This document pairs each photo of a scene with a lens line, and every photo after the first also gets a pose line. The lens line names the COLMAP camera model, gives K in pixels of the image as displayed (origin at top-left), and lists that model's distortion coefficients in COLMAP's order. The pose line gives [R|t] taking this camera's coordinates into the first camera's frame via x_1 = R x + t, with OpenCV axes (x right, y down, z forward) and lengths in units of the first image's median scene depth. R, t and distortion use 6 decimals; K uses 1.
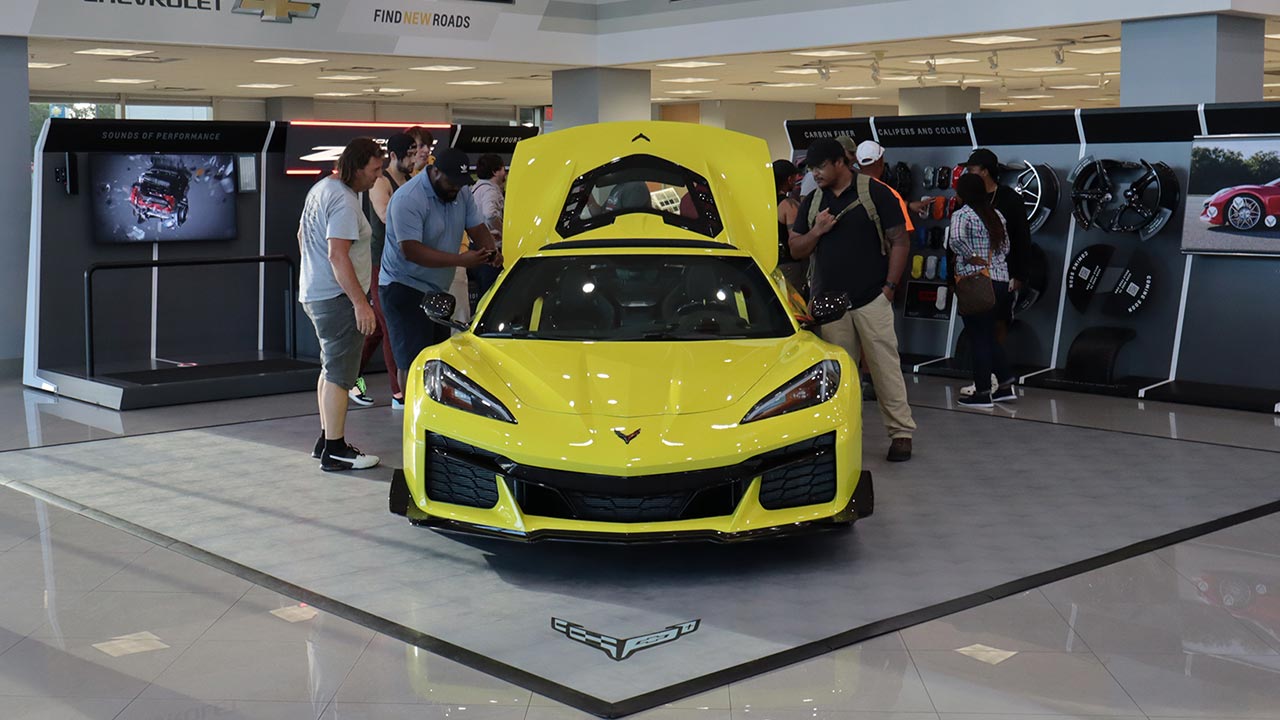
lens RADIAL K [[1553.7, 0, 551.6], [0, 1553.7, 358.1], [0, 0, 1]] dist [-0.002145, -0.018117]
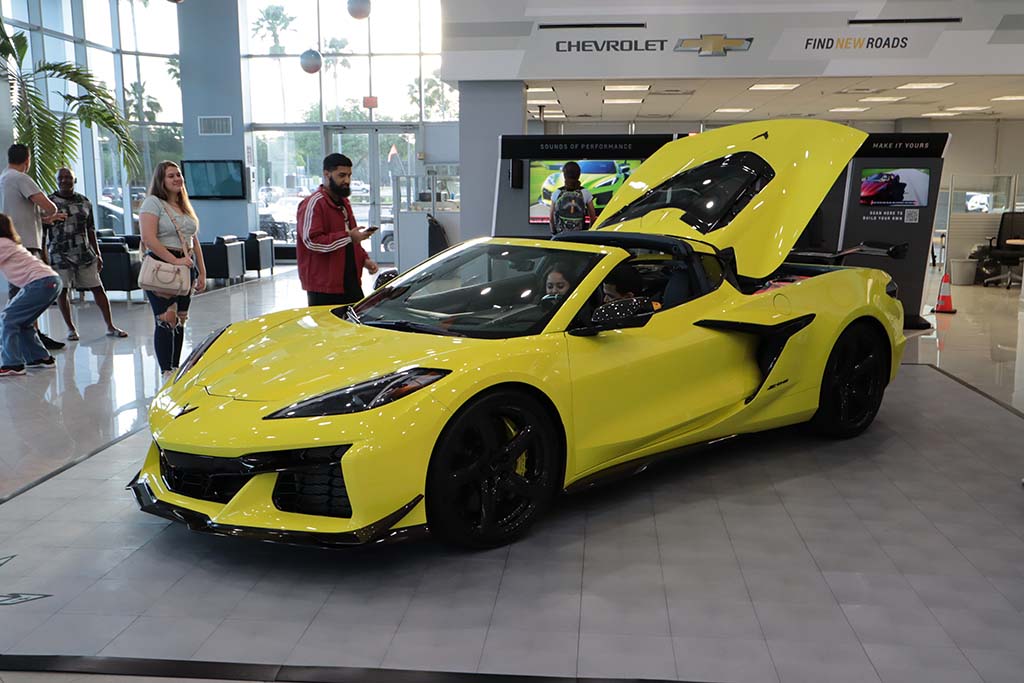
lens RADIAL K [[971.4, 0, 509.9], [0, 971.4, 362.8], [0, 0, 1]] dist [0.003756, -0.011573]
pose [[0.703966, 0.133433, -0.697587, 0.415906], [-0.087361, 0.991003, 0.101397, -0.043004], [0.704840, -0.010439, 0.709289, 0.424055]]
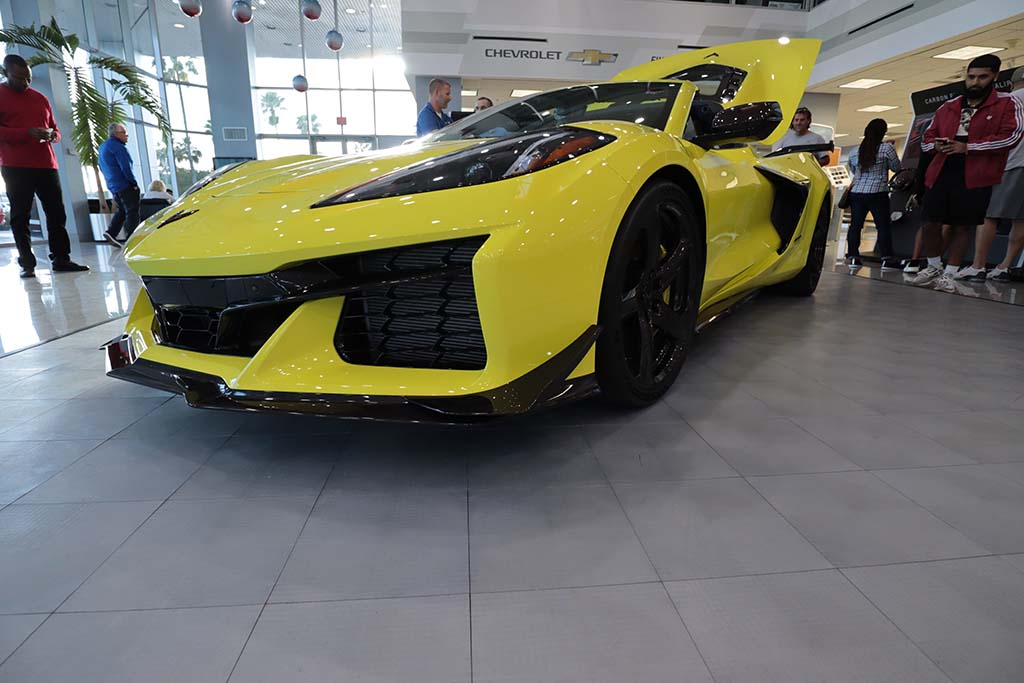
lens RADIAL K [[513.9, 0, 508.7], [0, 513.9, 337.8], [0, 0, 1]] dist [-0.024012, 0.001120]
pose [[0.821156, 0.156318, -0.548879, 0.186970], [-0.084191, 0.984414, 0.154402, 0.034386], [0.564460, -0.080578, 0.821518, 0.555120]]
